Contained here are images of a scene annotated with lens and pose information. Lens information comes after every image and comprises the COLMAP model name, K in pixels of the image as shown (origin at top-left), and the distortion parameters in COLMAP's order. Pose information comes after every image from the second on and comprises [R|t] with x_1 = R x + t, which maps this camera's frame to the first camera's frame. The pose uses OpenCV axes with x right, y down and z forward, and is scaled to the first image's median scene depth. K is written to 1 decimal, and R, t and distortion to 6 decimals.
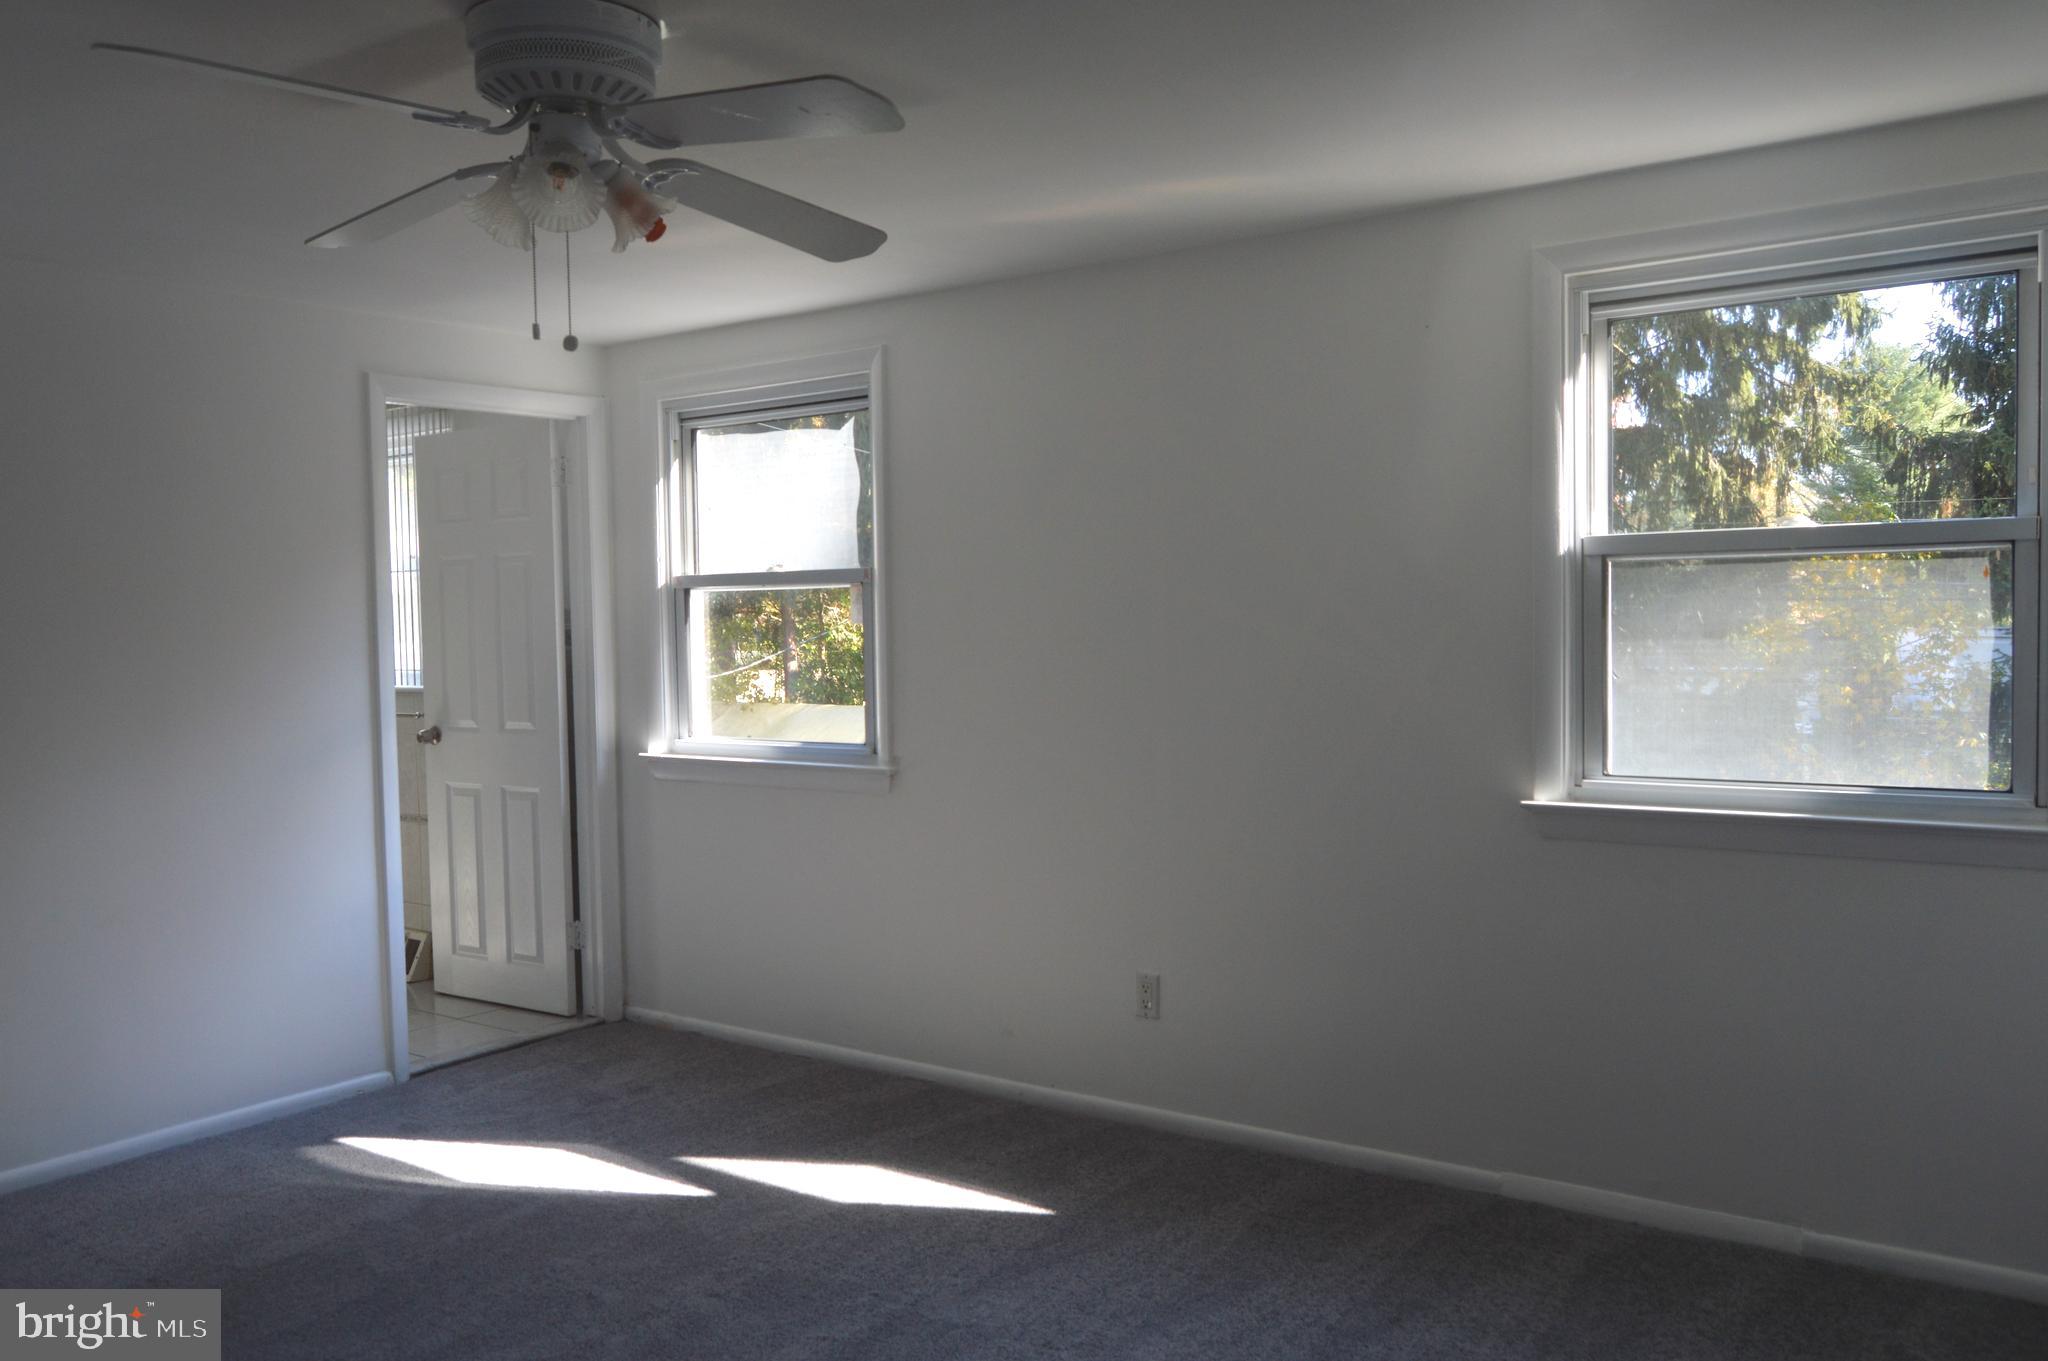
lens RADIAL K [[1587.5, 0, 1024.3], [0, 1587.5, 688.0], [0, 0, 1]] dist [-0.027603, 0.023668]
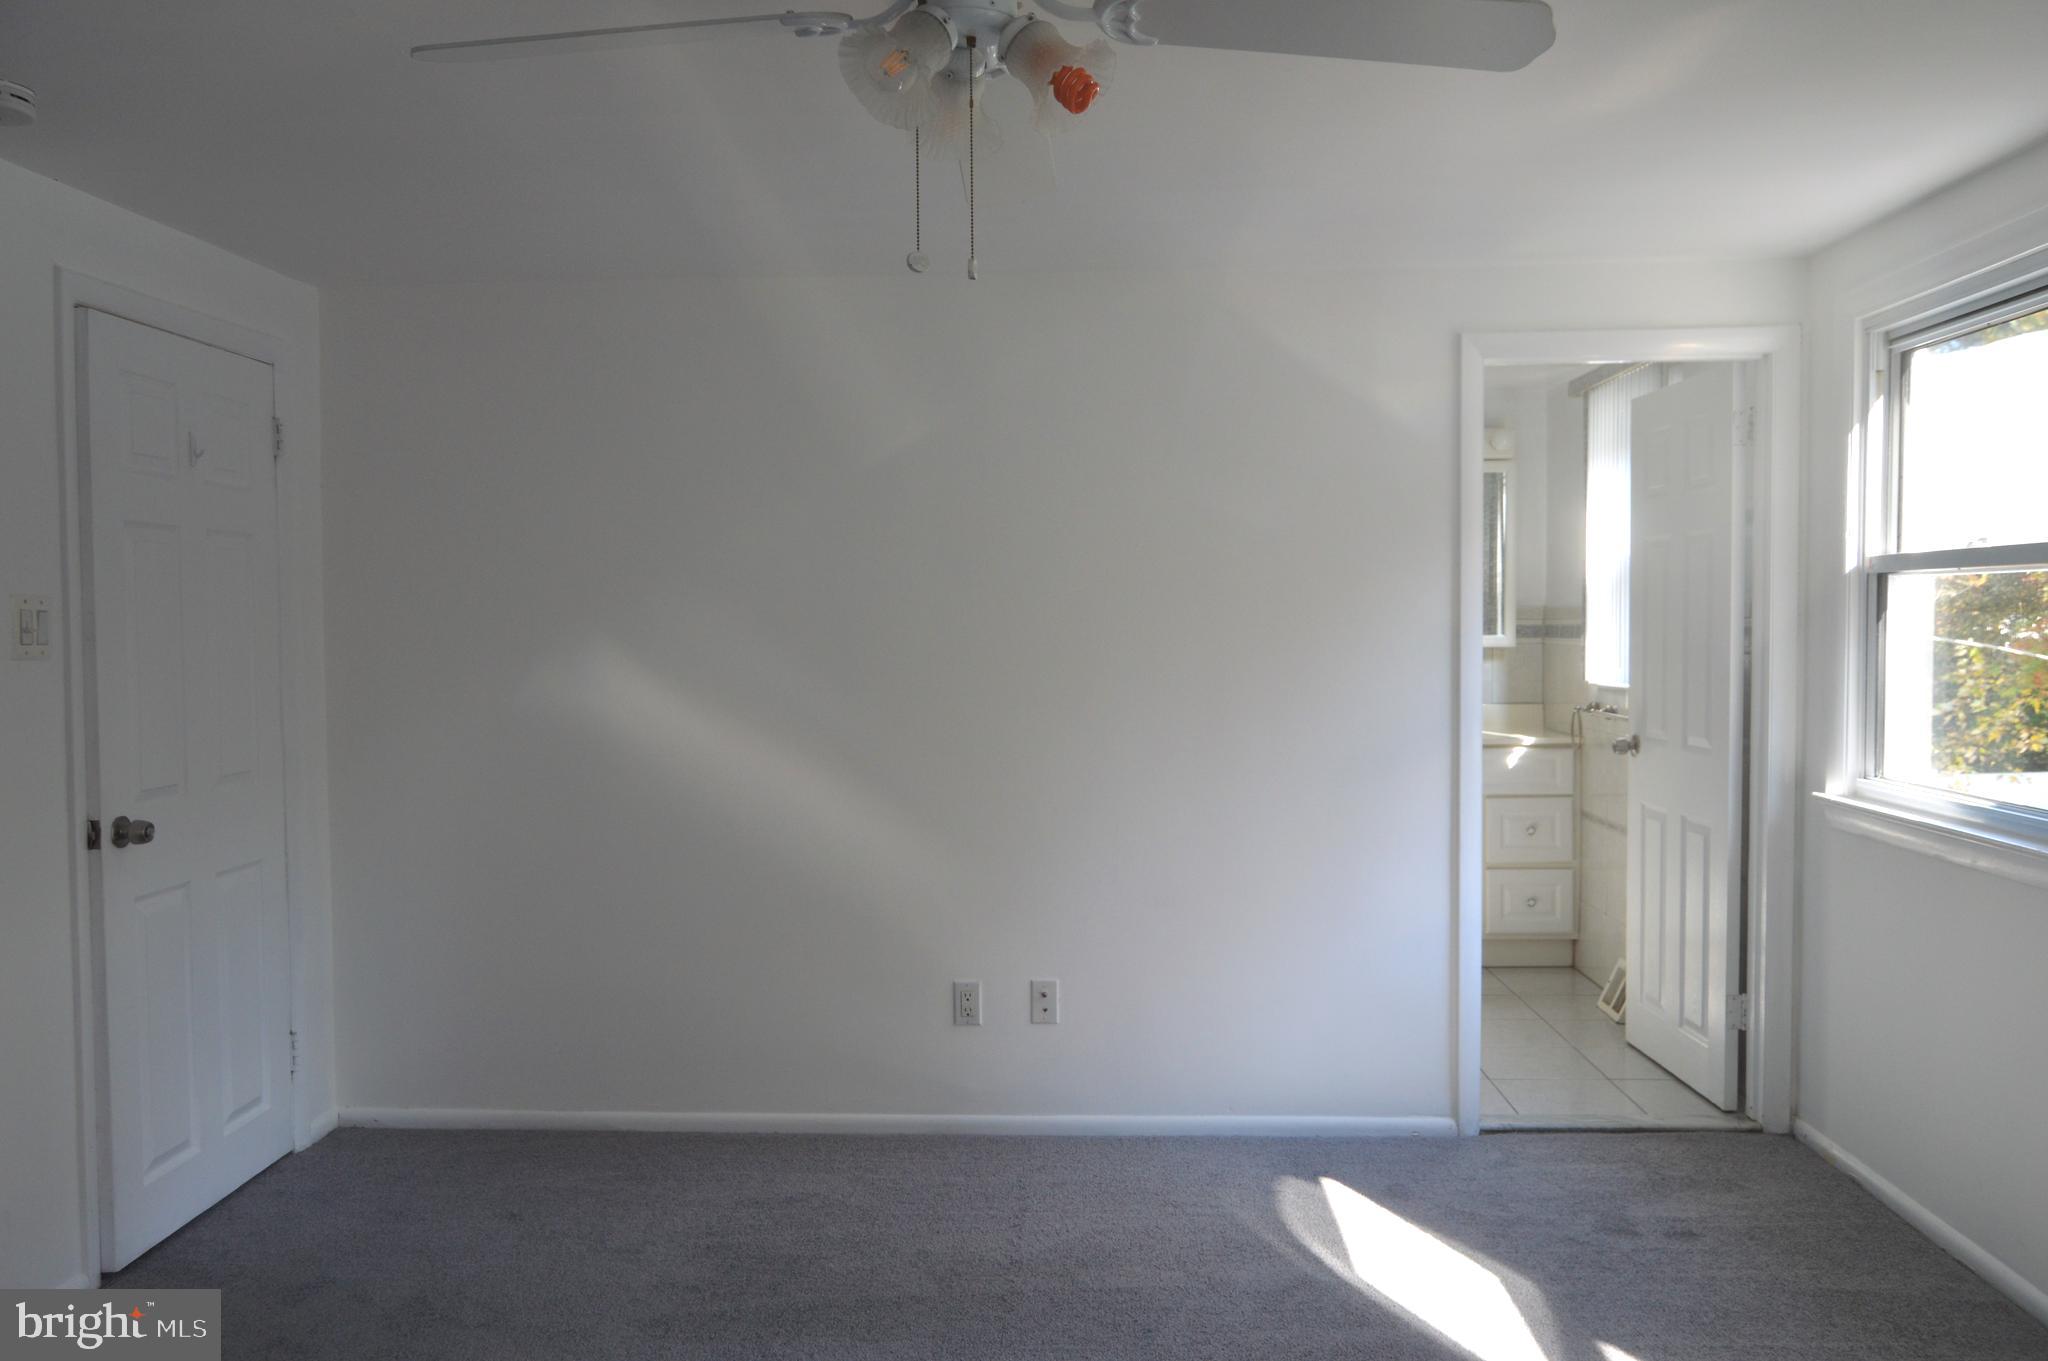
lens RADIAL K [[1587.5, 0, 1022.3], [0, 1587.5, 685.7], [0, 0, 1]] dist [-0.027603, 0.023668]
pose [[0.542765, 0.050143, -0.838387, 0.181739], [-0.039133, 0.998642, 0.034394, -0.020621], [0.838973, 0.014141, 0.543990, 0.275765]]
